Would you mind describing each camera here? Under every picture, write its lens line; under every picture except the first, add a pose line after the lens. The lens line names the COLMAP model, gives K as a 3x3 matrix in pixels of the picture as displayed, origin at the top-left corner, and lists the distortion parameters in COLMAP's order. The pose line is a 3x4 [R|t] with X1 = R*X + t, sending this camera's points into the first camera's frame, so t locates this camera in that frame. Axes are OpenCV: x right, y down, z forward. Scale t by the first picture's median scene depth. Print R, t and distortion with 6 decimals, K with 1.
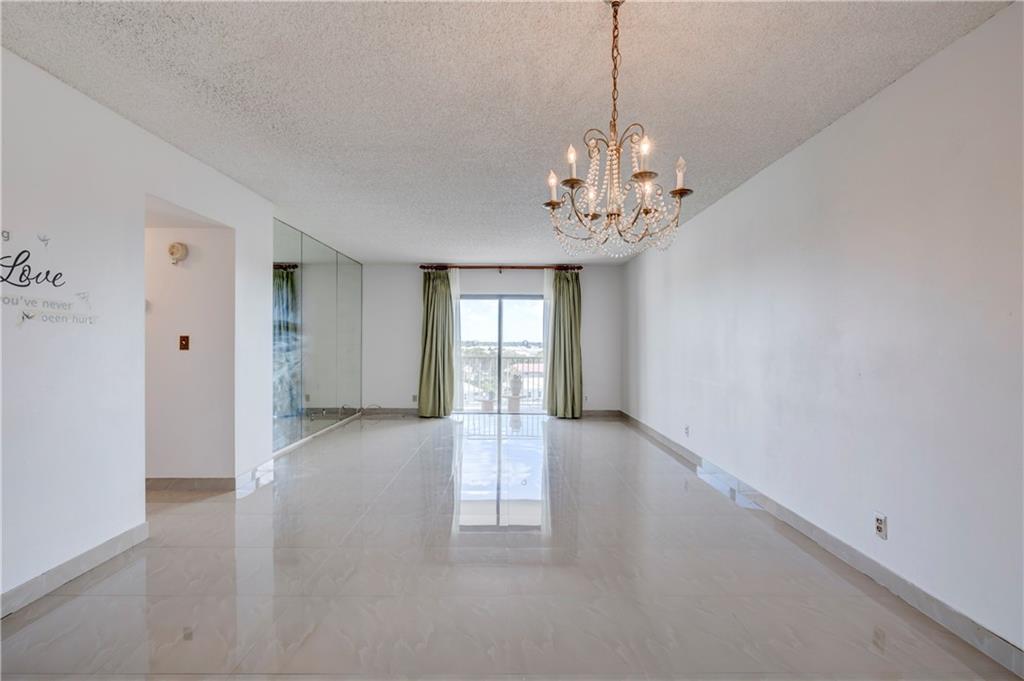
lens RADIAL K [[473.4, 0, 511.5], [0, 473.4, 341.3], [0, 0, 1]] dist [-0.004419, 0.001279]
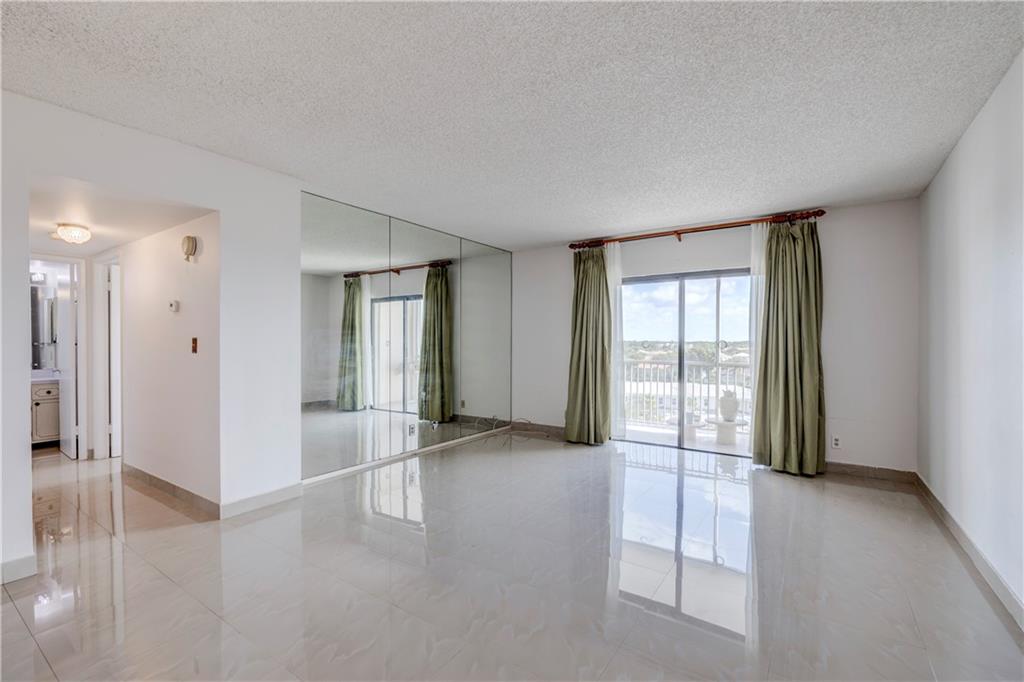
lens RADIAL K [[473.4, 0, 479.5], [0, 473.4, 350.7], [0, 0, 1]] dist [-0.004419, 0.001279]
pose [[0.814223, 0.009129, -0.580481, 0.137770], [0.001010, 0.999853, 0.017142, -0.000507], [0.580551, -0.014544, 0.814094, 0.287365]]
